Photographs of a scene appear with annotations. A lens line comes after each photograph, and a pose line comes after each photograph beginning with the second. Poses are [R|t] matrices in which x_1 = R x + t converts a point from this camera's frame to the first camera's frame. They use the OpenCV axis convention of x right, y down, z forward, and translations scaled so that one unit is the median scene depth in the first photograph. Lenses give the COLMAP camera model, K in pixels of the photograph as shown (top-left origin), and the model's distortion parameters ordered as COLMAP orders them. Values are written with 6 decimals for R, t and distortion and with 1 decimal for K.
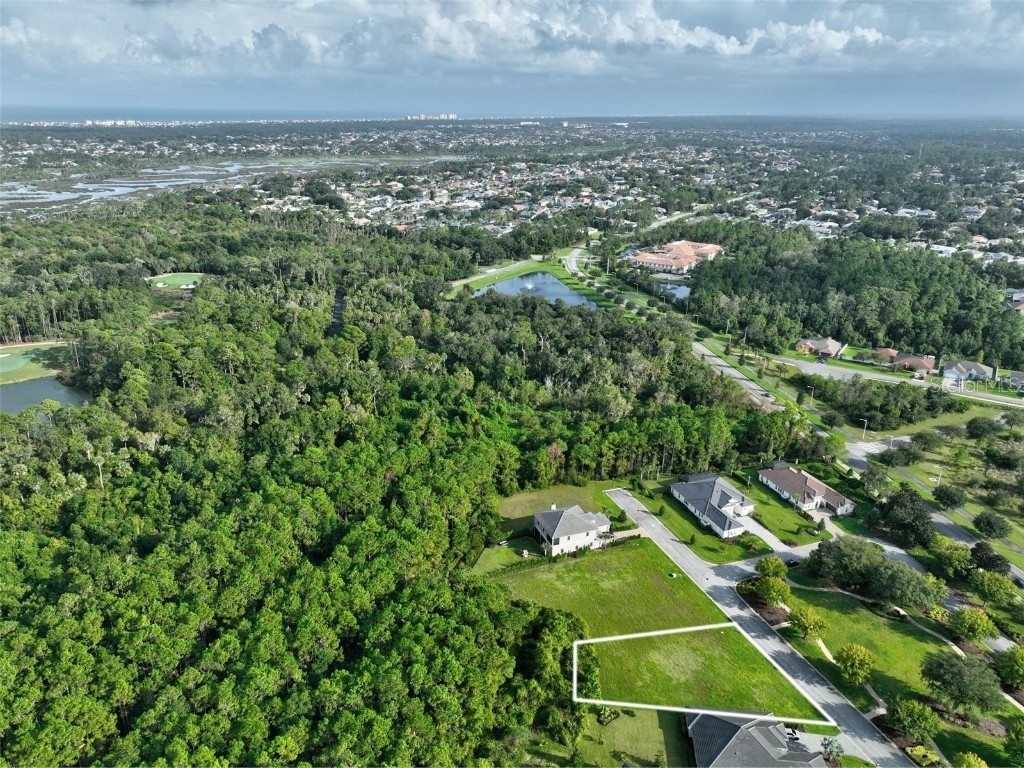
lens RADIAL K [[723.0, 0, 515.1], [0, 723.0, 380.7], [0, 0, 1]] dist [-0.003534, 0.022201]
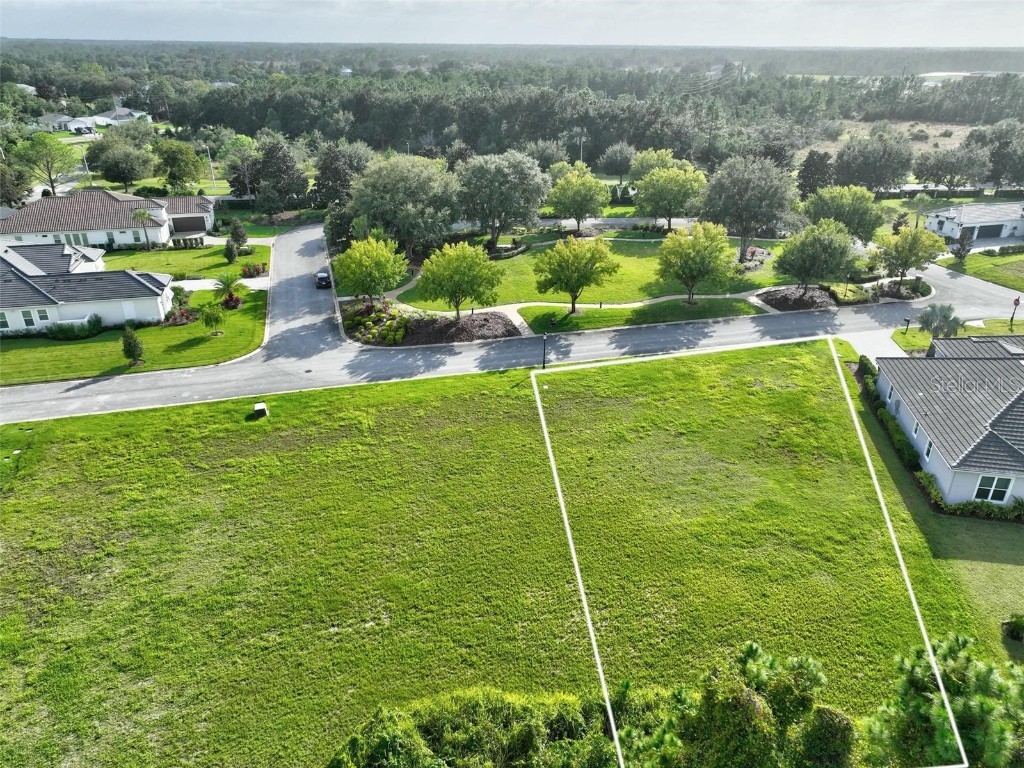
lens RADIAL K [[723.0, 0, 513.6], [0, 723.0, 381.3], [0, 0, 1]] dist [-0.003534, 0.022201]
pose [[0.092983, -0.433556, 0.896317, -0.025780], [0.350902, 0.856727, 0.378004, 0.174907], [-0.931784, 0.279371, 0.231797, 0.791805]]
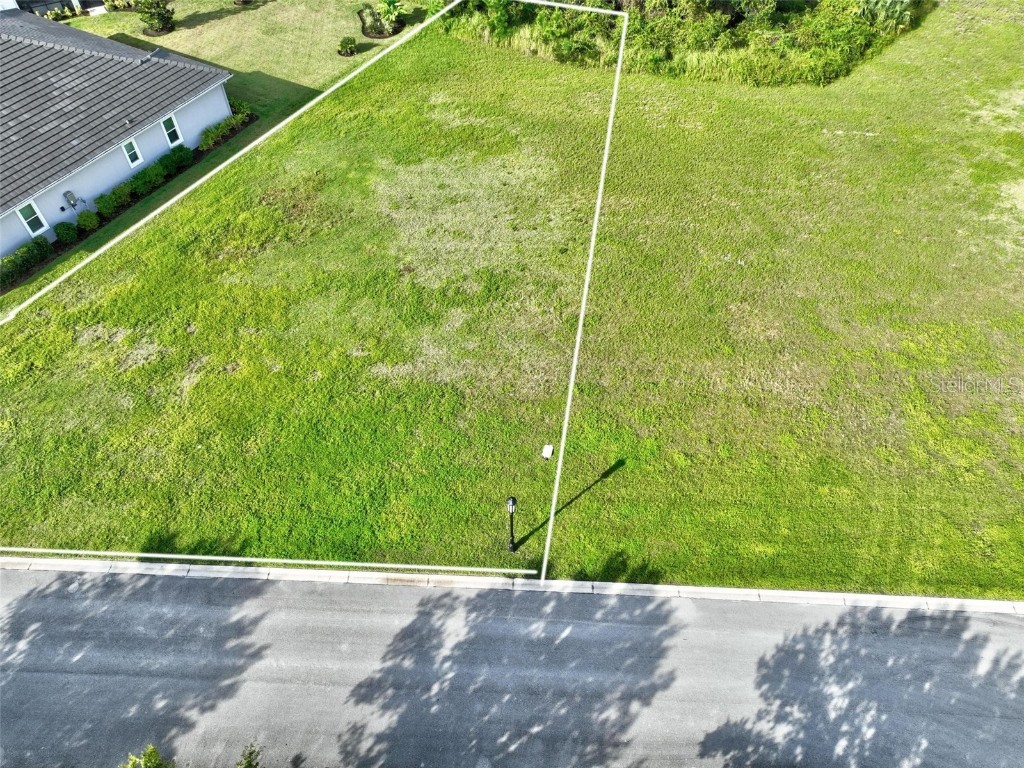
lens RADIAL K [[723.0, 0, 519.1], [0, 723.0, 377.3], [0, 0, 1]] dist [-0.003534, 0.022201]
pose [[-0.398982, 0.691113, -0.602641, 0.318894], [-0.339796, 0.498992, 0.797212, 0.179463], [0.851676, 0.522848, 0.035748, 0.832409]]
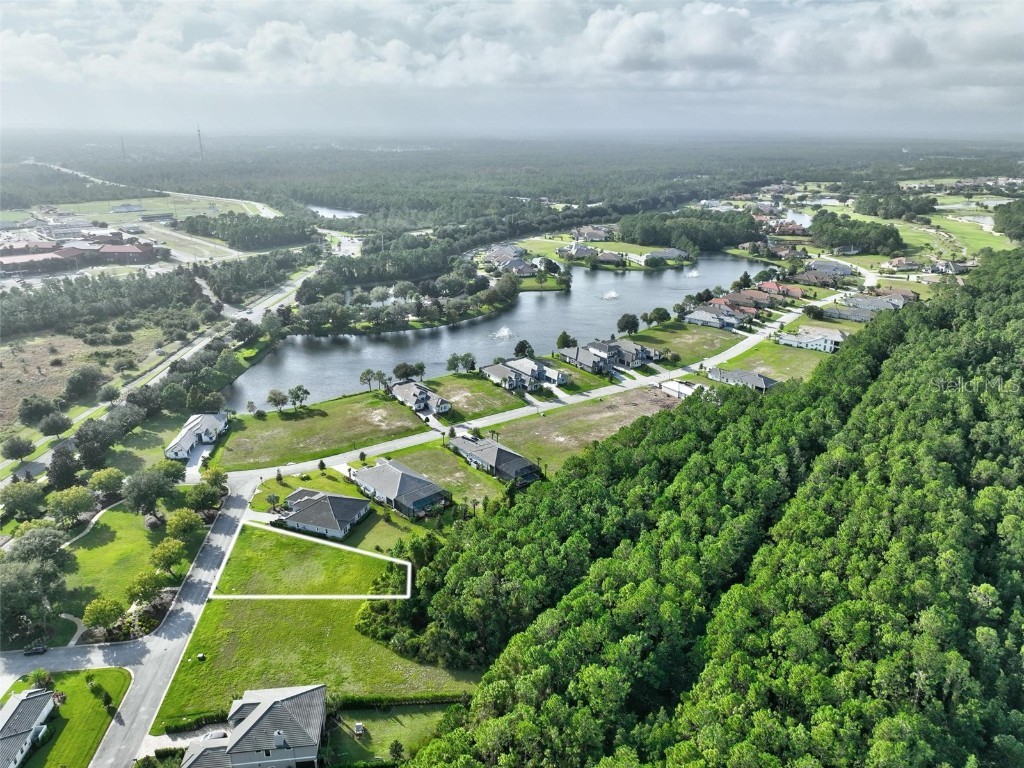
lens RADIAL K [[723.0, 0, 509.2], [0, 723.0, 381.9], [0, 0, 1]] dist [-0.003534, 0.022201]
pose [[-0.968582, -0.101258, 0.227148, -0.232297], [0.072265, 0.759354, 0.646652, -0.406077], [-0.237964, 0.642751, -0.728179, 1.228738]]
